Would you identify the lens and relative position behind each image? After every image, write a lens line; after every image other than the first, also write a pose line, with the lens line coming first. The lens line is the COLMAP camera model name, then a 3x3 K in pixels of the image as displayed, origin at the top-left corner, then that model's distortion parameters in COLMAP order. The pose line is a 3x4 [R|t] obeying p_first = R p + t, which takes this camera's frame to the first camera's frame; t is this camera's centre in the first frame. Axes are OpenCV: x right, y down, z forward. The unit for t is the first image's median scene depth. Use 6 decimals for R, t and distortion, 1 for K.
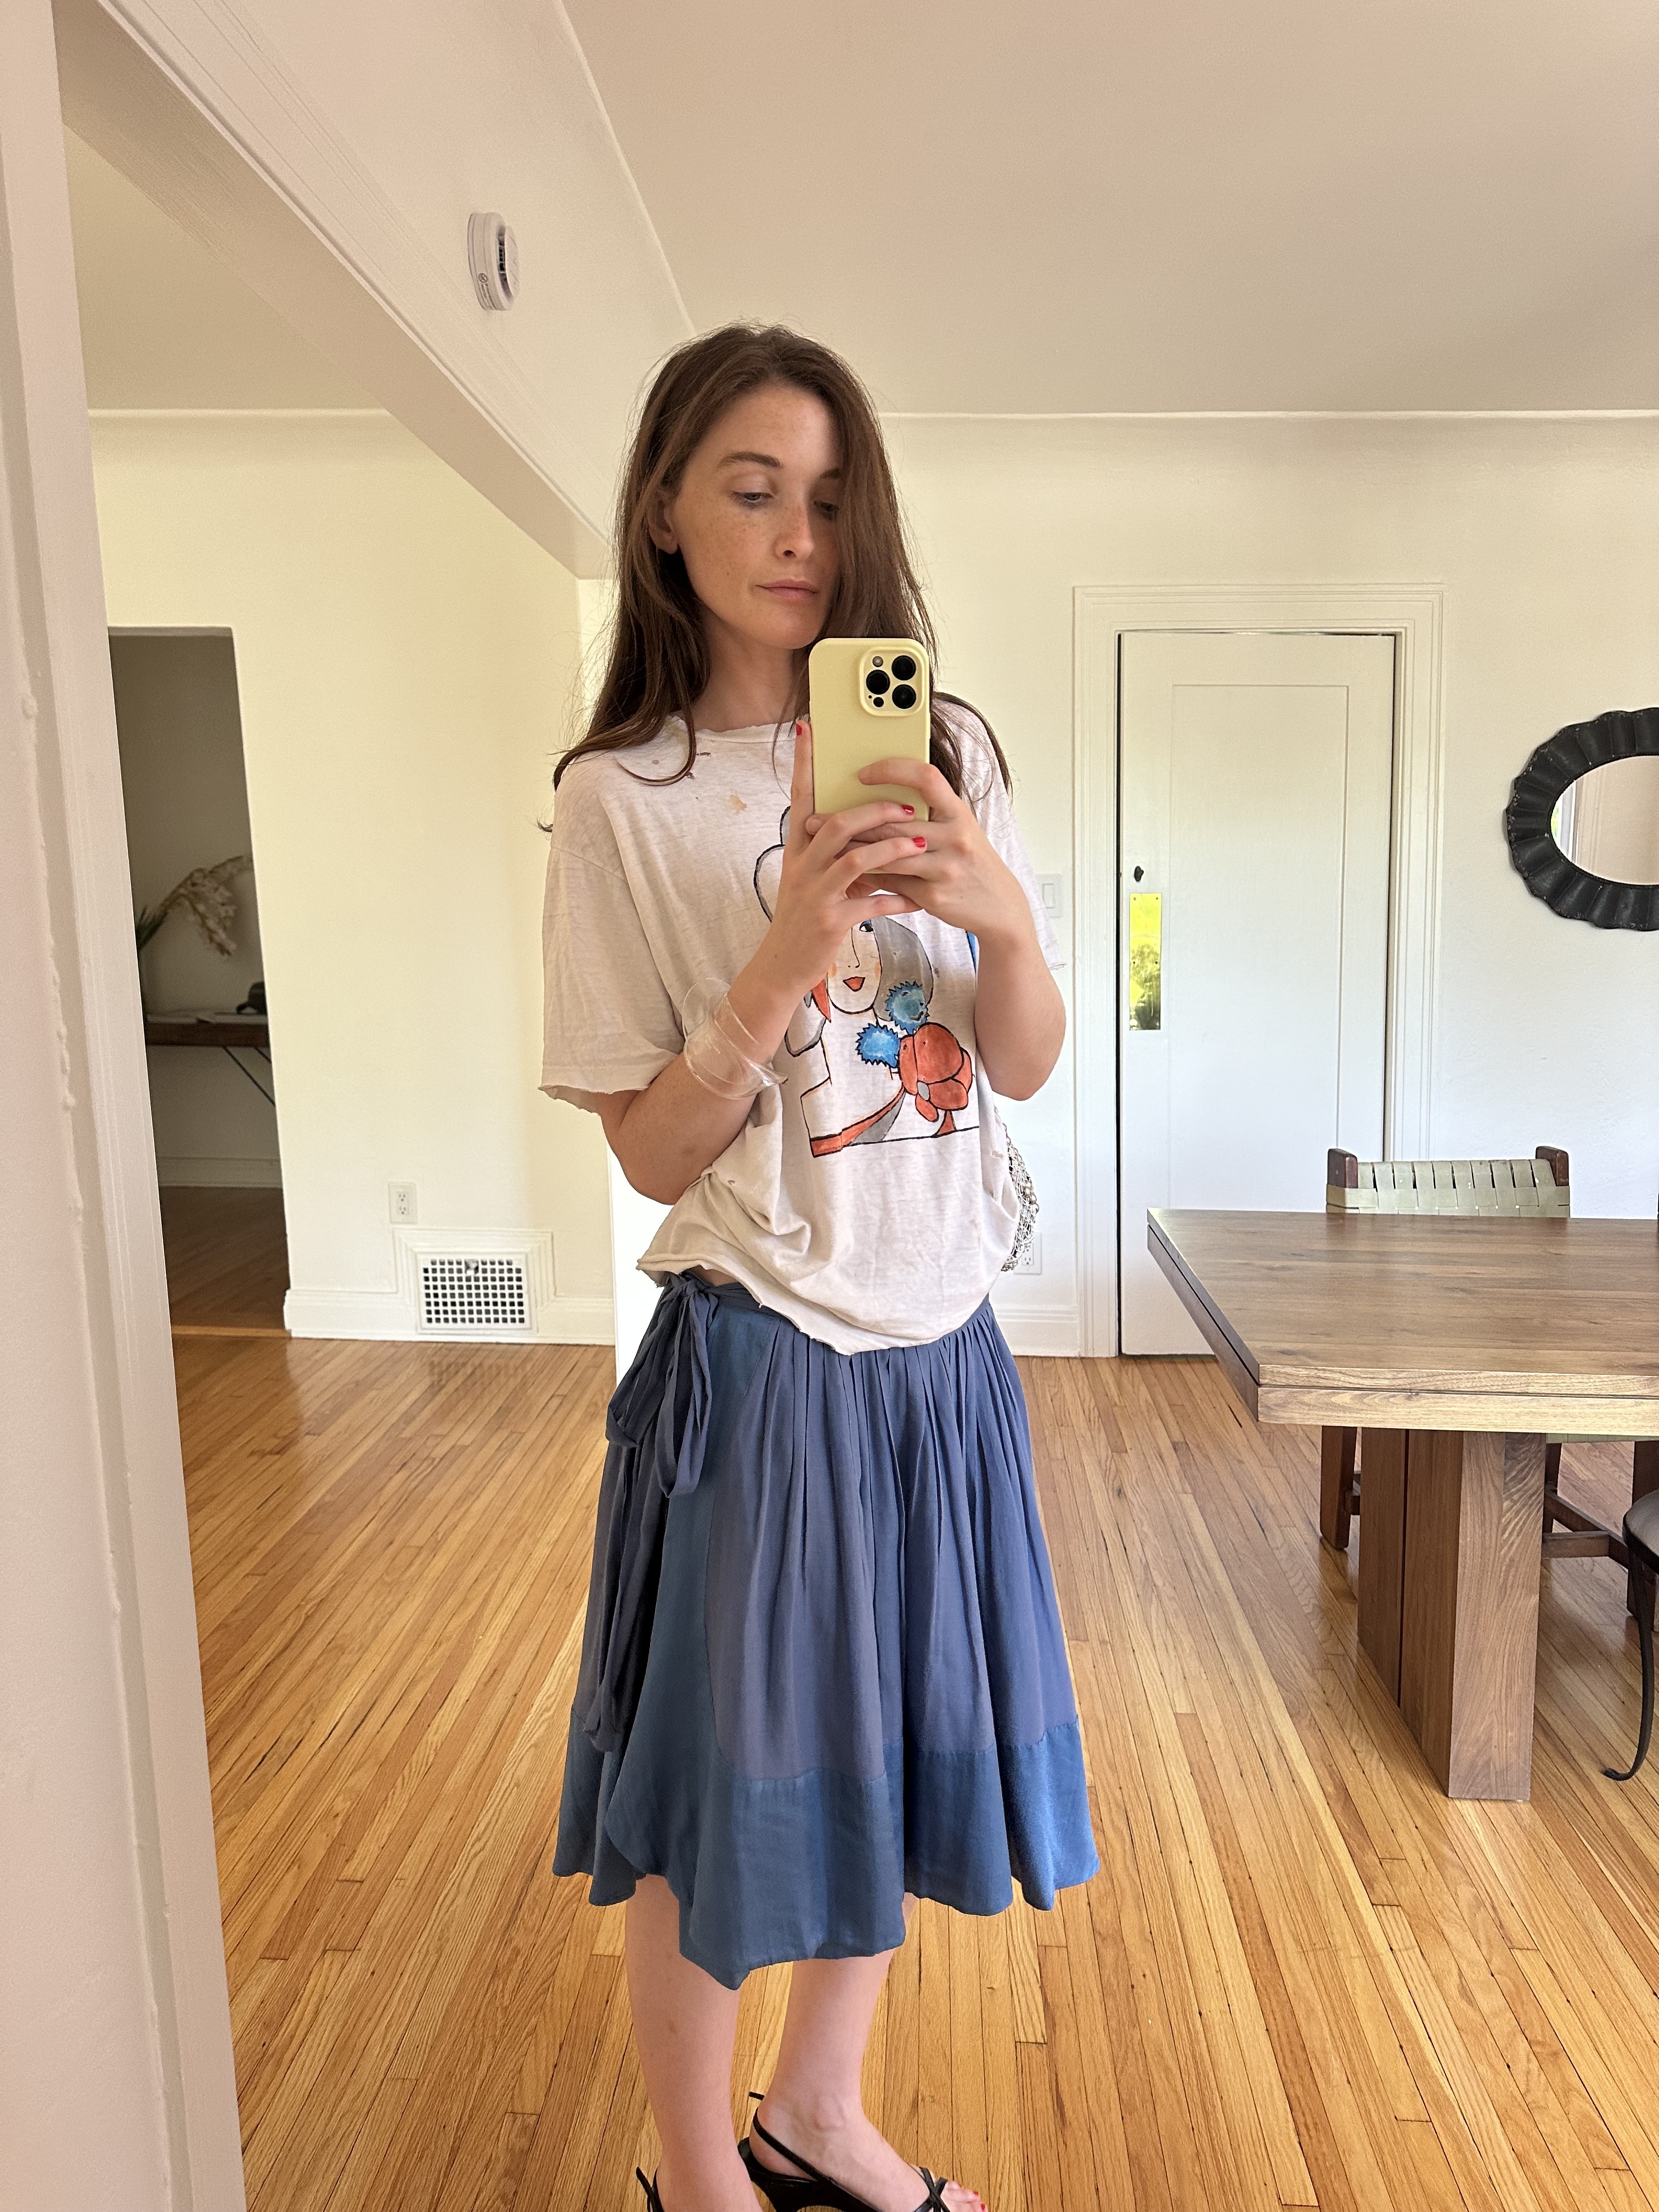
lens RADIAL K [[1601.2, 0, 860.8], [0, 1601.2, 1109.1], [0, 0, 1]] dist [0.020567, -0.030012]
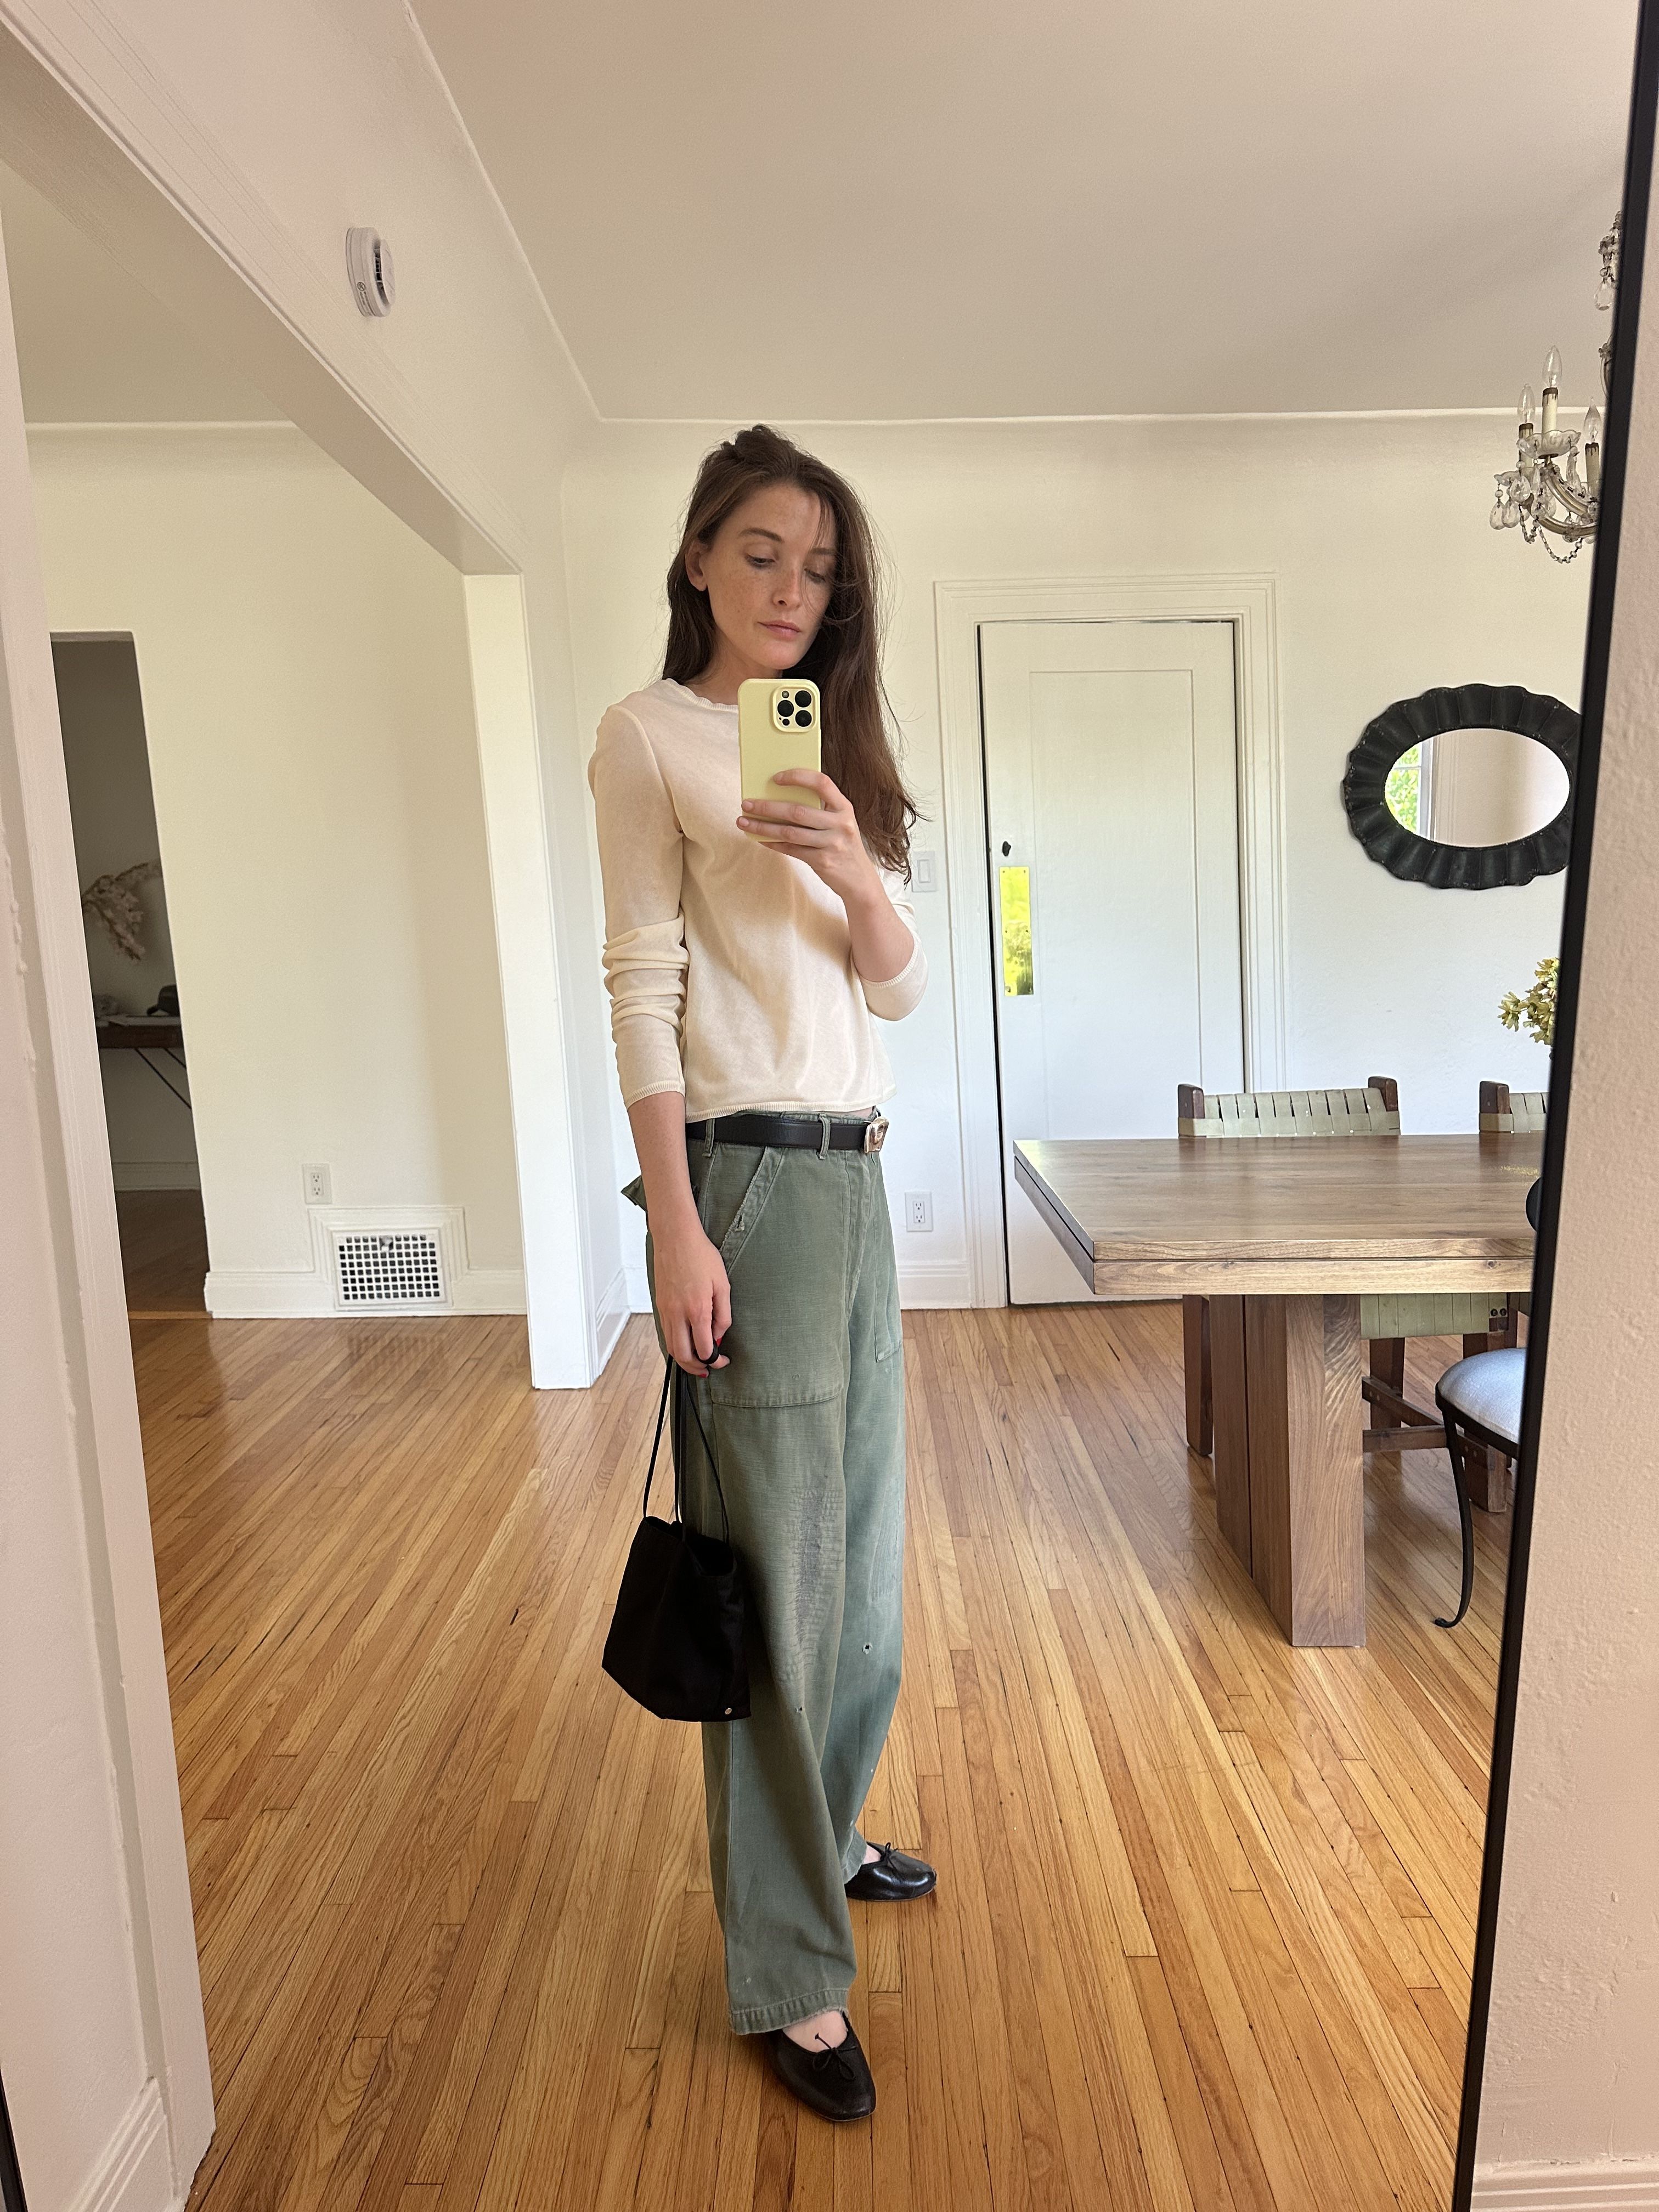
lens RADIAL K [[1601.2, 0, 840.9], [0, 1601.2, 1102.3], [0, 0, 1]] dist [0.020567, -0.030012]
pose [[0.998707, -0.032983, 0.038683, 0.026121], [0.033865, 0.999176, -0.022383, 0.069231], [-0.037913, 0.023665, 0.999001, -0.095842]]
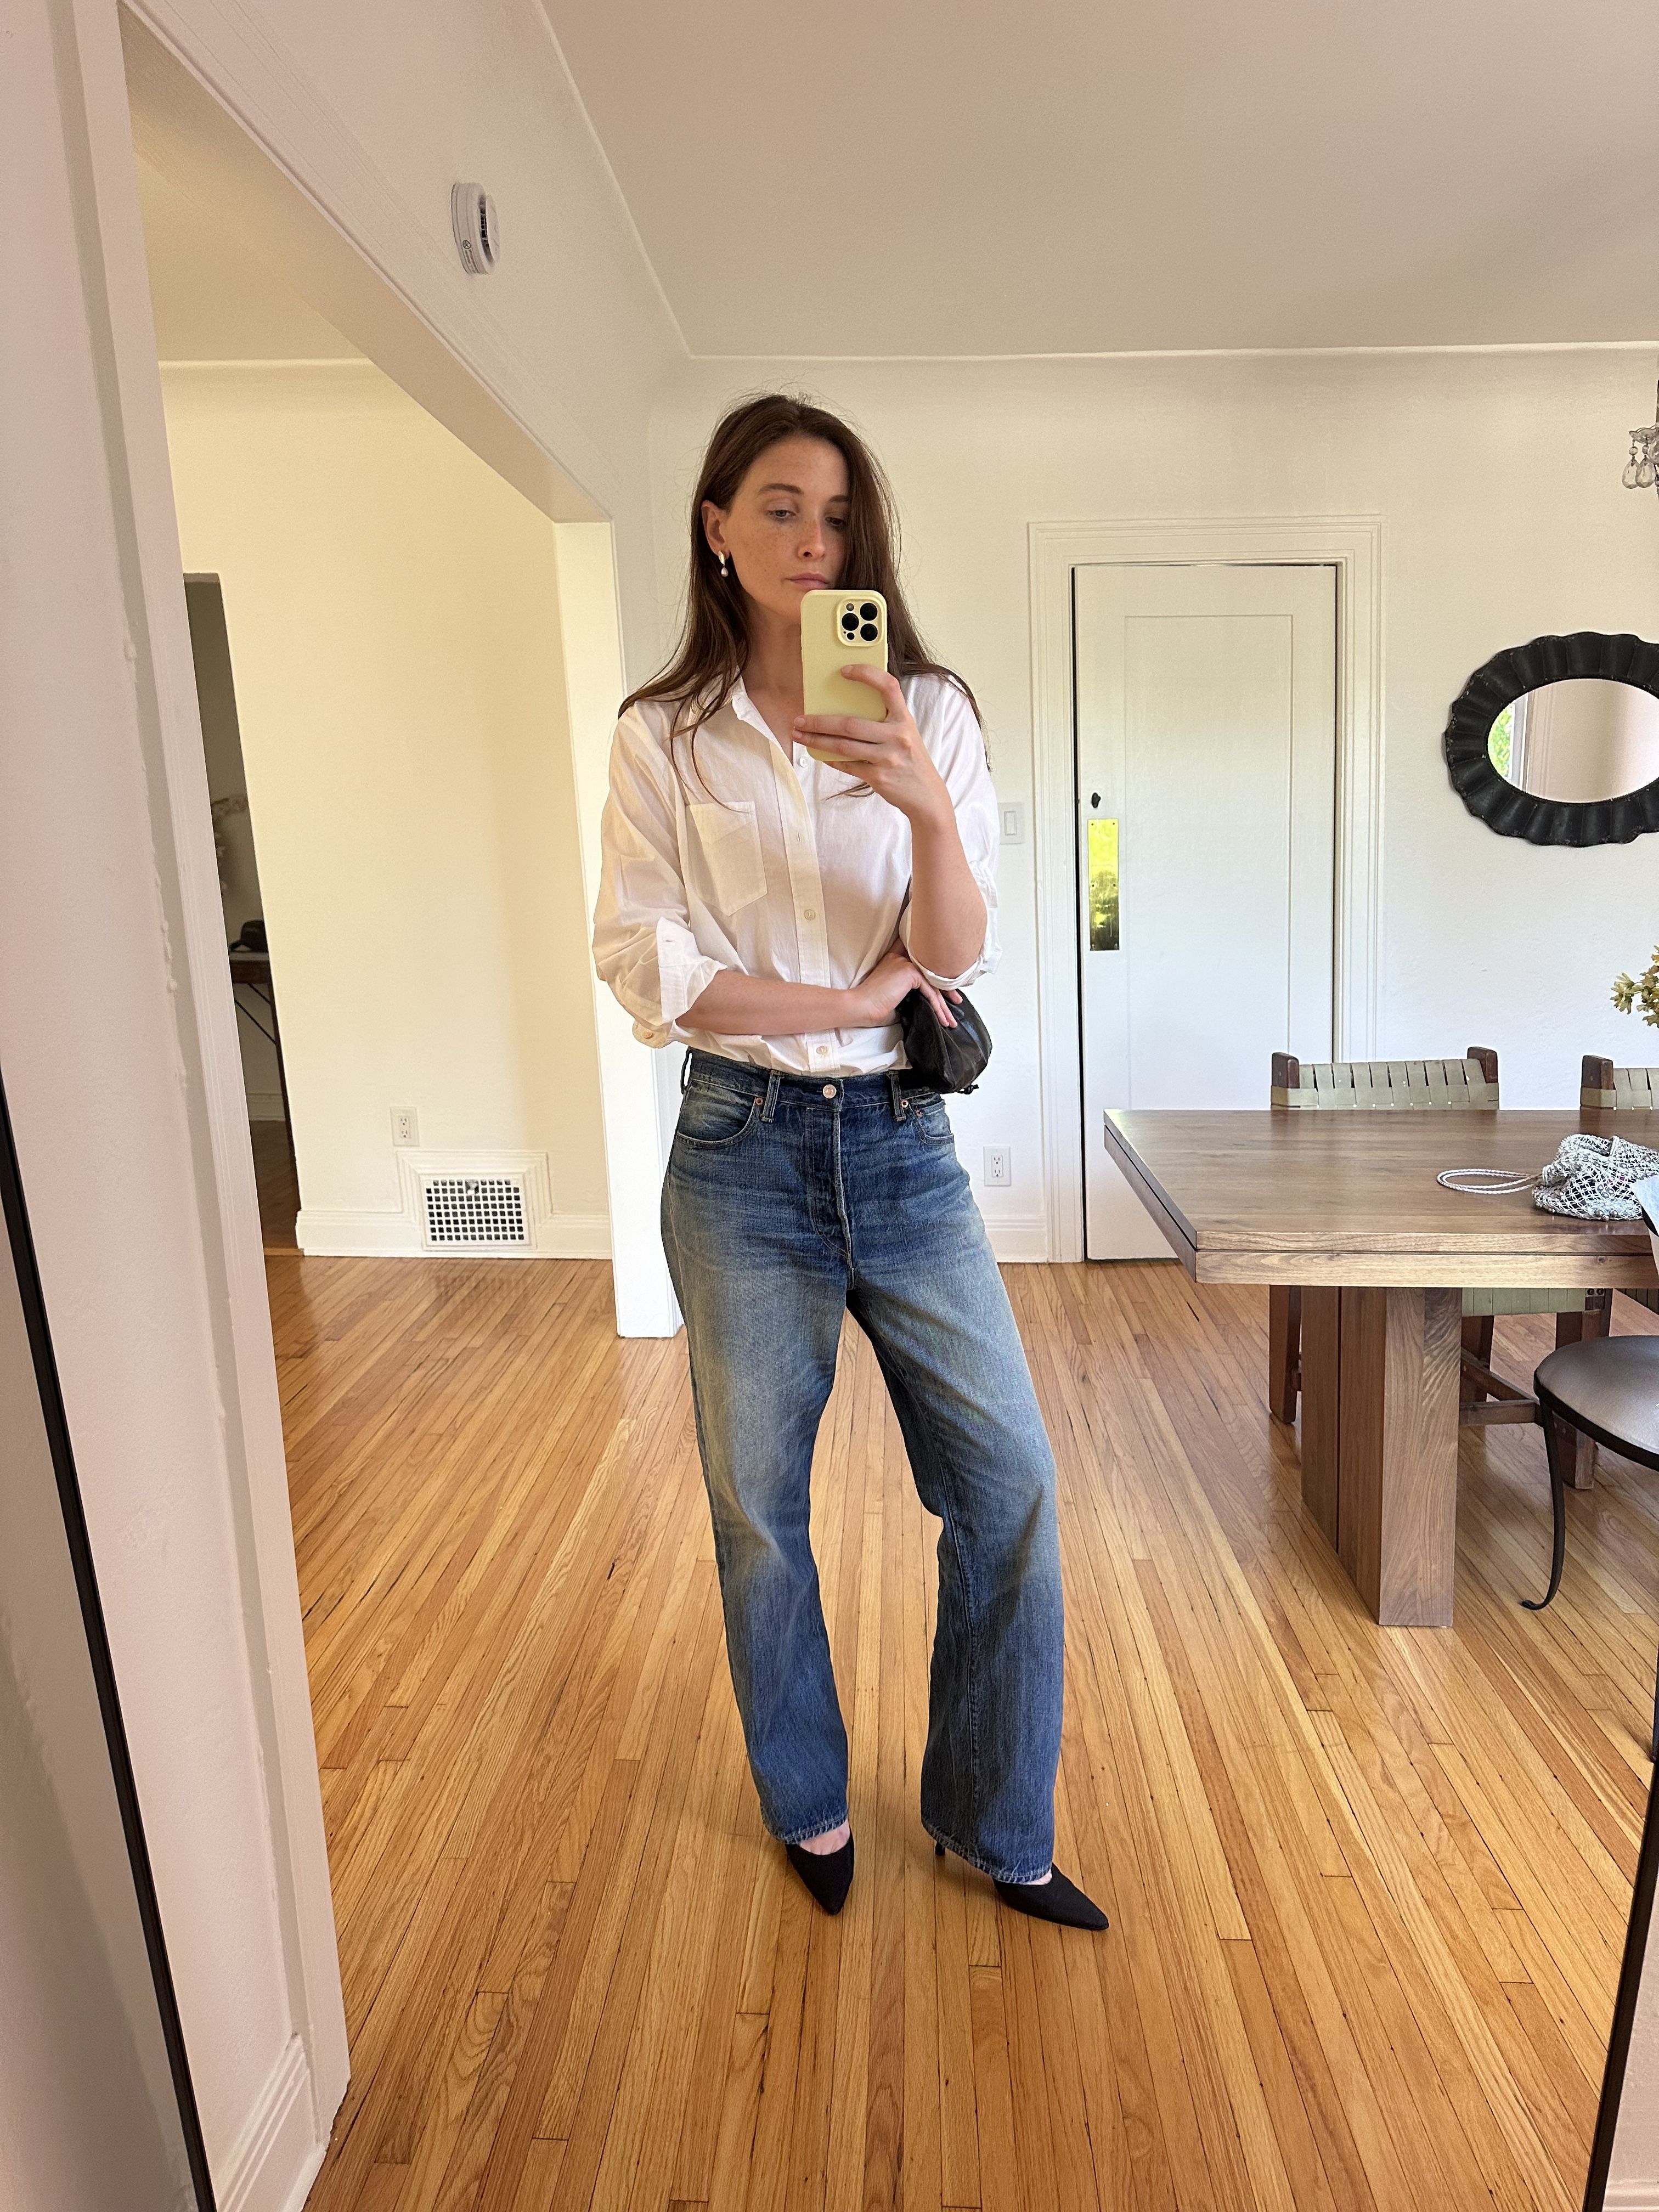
lens RADIAL K [[1601.2, 0, 832.8], [0, 1601.2, 1109.2], [0, 0, 1]] dist [0.020567, -0.030012]
pose [[0.999823, -0.018694, -0.002218, -0.002354], [0.018758, 0.999258, 0.033625, 0.027588], [0.001588, -0.033661, 0.999432, -0.096958]]
